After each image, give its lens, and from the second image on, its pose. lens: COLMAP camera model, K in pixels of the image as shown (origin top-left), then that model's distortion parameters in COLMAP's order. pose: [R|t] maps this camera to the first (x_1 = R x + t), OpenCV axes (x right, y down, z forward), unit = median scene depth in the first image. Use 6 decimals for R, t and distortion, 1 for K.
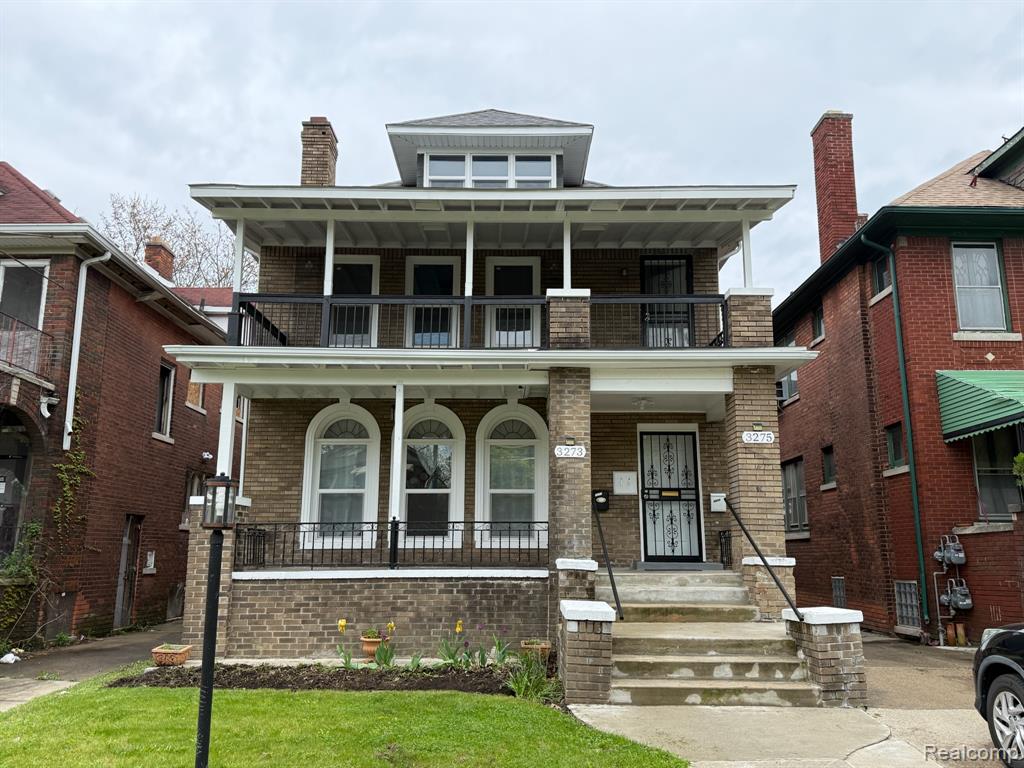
lens RADIAL K [[828.0, 0, 509.8], [0, 828.0, 383.2], [0, 0, 1]] dist [0.010135, -0.013638]
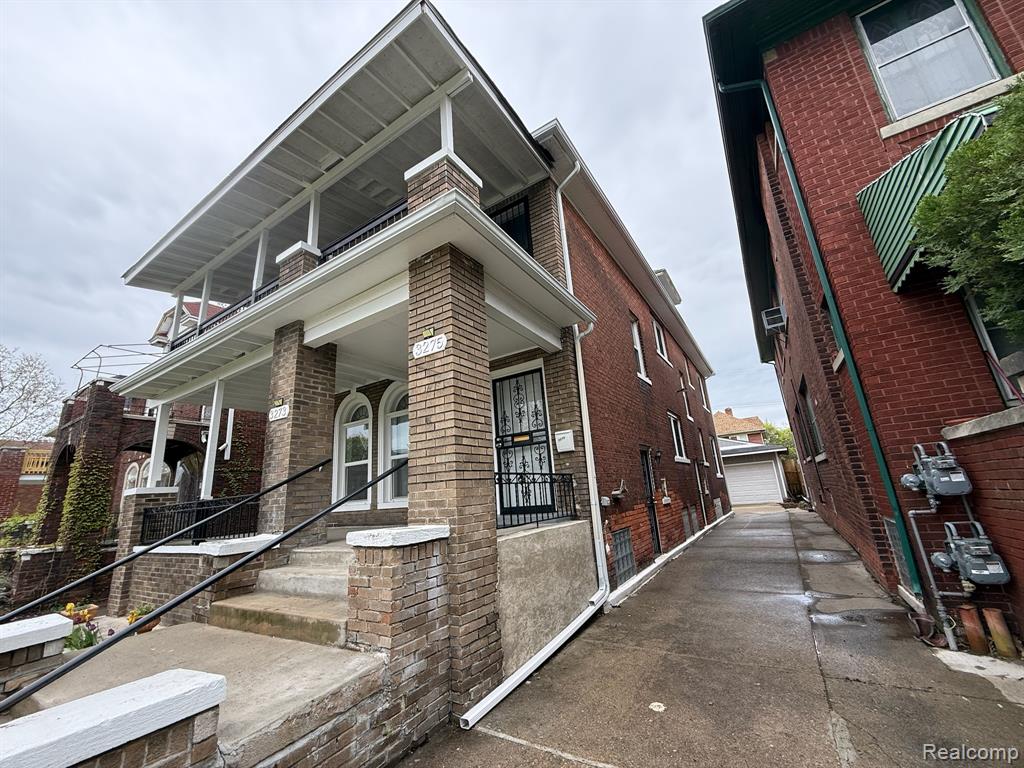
lens RADIAL K [[406.3, 0, 514.2], [0, 406.3, 384.5], [0, 0, 1]] dist [-0.007157, 0.000238]
pose [[0.843468, -0.203970, -0.496948, 0.431229], [0.182743, 0.978884, -0.091608, 0.116112], [0.505140, -0.013545, 0.862931, 0.613412]]
